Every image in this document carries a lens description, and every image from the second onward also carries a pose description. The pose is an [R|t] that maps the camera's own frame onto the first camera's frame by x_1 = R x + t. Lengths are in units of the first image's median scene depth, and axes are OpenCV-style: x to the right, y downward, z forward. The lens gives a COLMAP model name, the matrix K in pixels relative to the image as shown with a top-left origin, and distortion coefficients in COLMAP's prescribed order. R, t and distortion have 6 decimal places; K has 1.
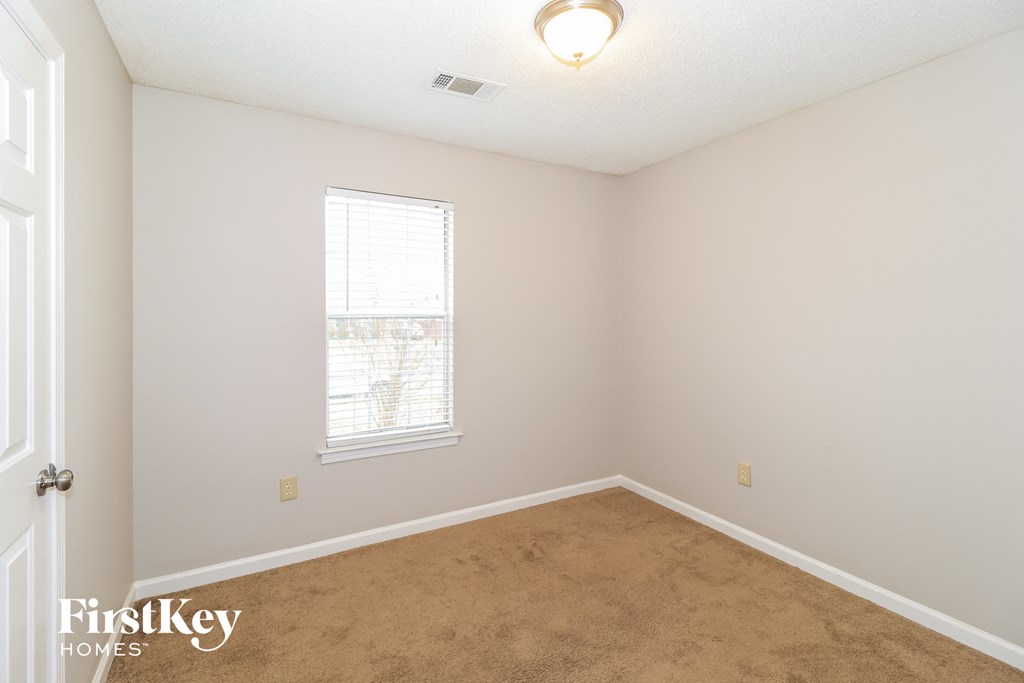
lens RADIAL K [[454.0, 0, 508.6], [0, 454.0, 340.6], [0, 0, 1]] dist [0.028336, 0.000058]
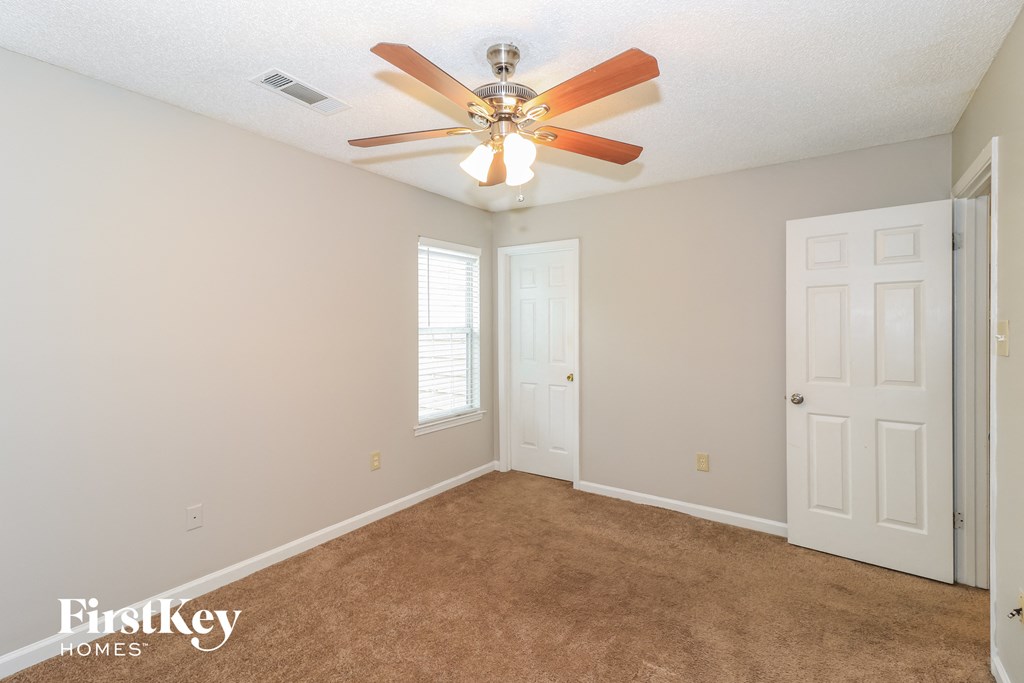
lens RADIAL K [[468.3, 0, 513.9], [0, 468.3, 326.3], [0, 0, 1]] dist [0.030786, 0.000093]
pose [[0.902382, -0.008796, 0.430848, -0.477650], [0.031417, 0.998474, -0.045415, 0.006758], [-0.429791, 0.054518, 0.901281, -0.271004]]
